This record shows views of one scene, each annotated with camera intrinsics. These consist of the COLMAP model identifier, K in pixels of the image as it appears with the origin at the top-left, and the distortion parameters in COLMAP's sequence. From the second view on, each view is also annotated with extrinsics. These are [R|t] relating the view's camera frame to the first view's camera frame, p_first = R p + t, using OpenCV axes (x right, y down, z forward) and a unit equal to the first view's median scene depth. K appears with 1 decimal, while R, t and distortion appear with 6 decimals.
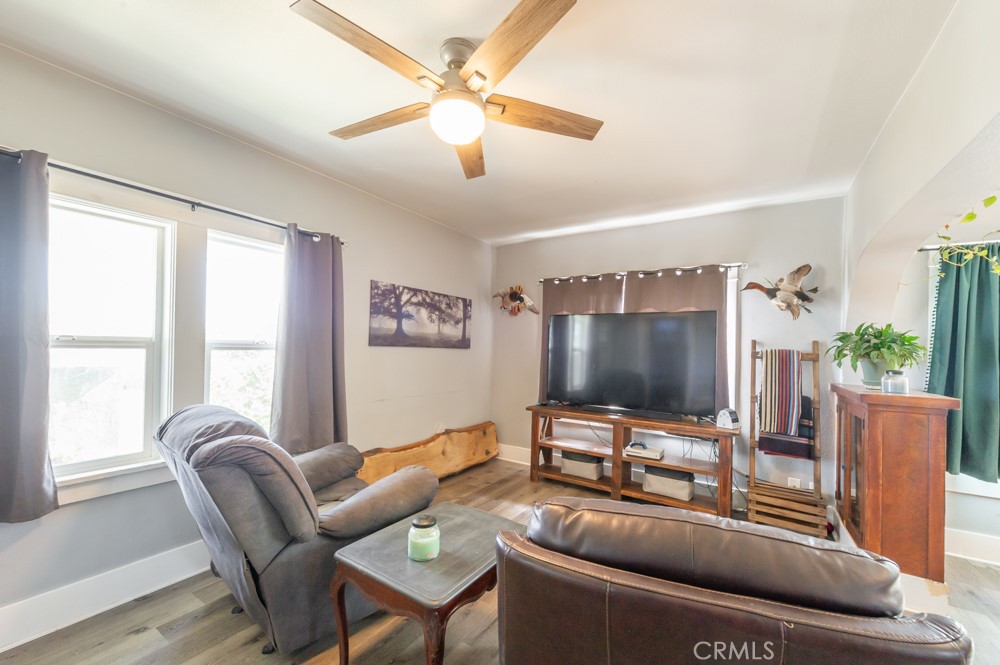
lens RADIAL K [[395.6, 0, 501.1], [0, 395.6, 342.6], [0, 0, 1]] dist [0.008590, -0.001760]
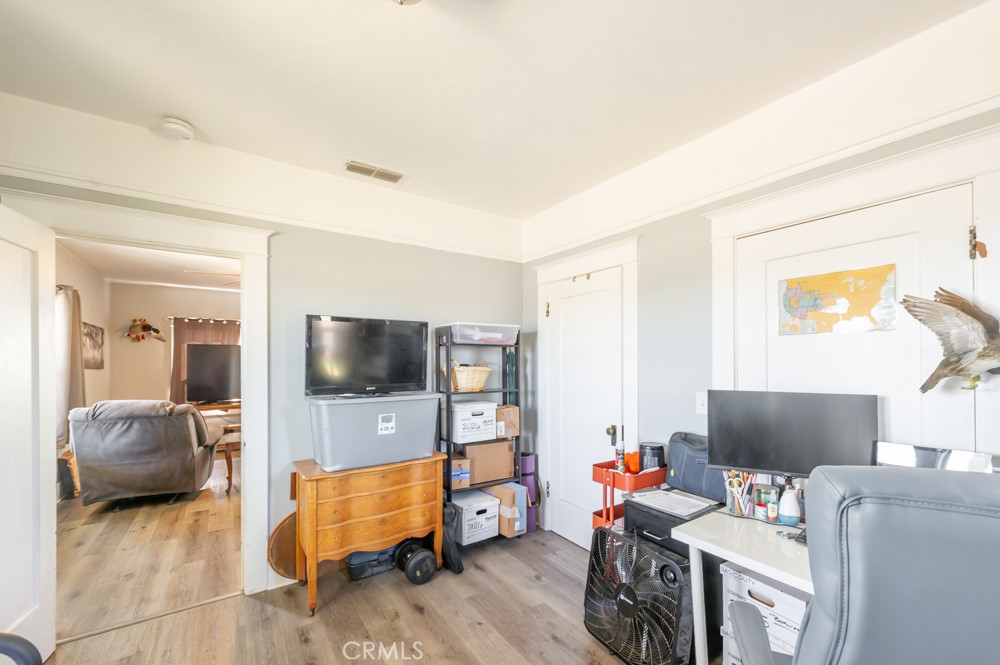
lens RADIAL K [[395.6, 0, 505.8], [0, 395.6, 353.3], [0, 0, 1]] dist [0.008590, -0.001760]
pose [[0.373696, -0.002225, 0.927548, -0.908005], [0.009848, 0.999950, -0.001569, -0.022290], [-0.927499, 0.009721, 0.373700, -0.741412]]
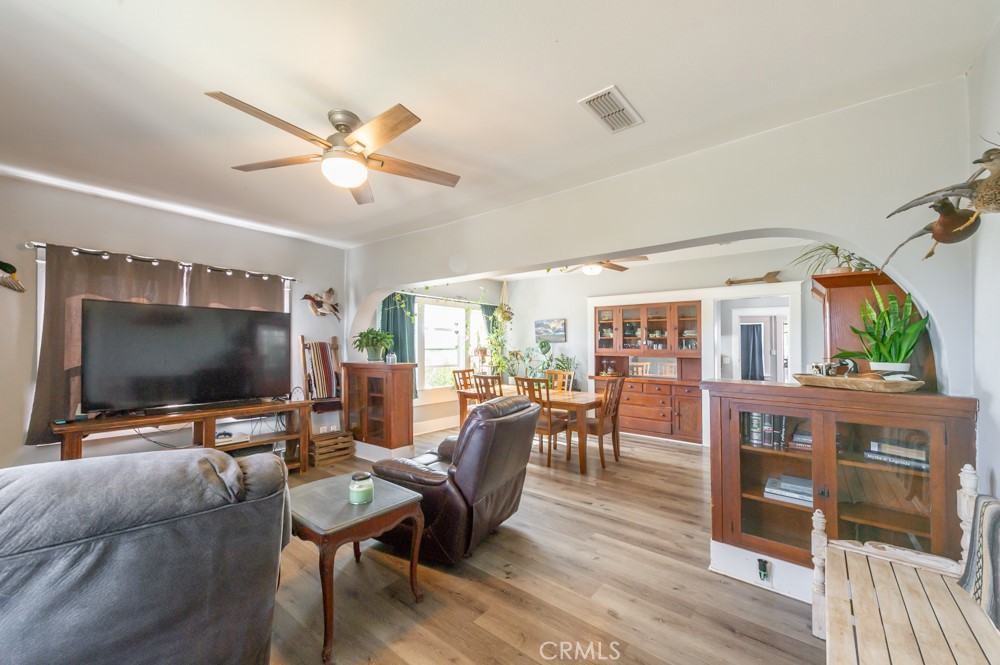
lens RADIAL K [[395.6, 0, 496.1], [0, 395.6, 341.8], [0, 0, 1]] dist [0.008590, -0.001760]
pose [[0.118969, -0.008036, 0.992865, -0.591510], [-0.012399, 0.999877, 0.009579, -0.005708], [-0.992820, -0.013450, 0.118855, 0.150243]]
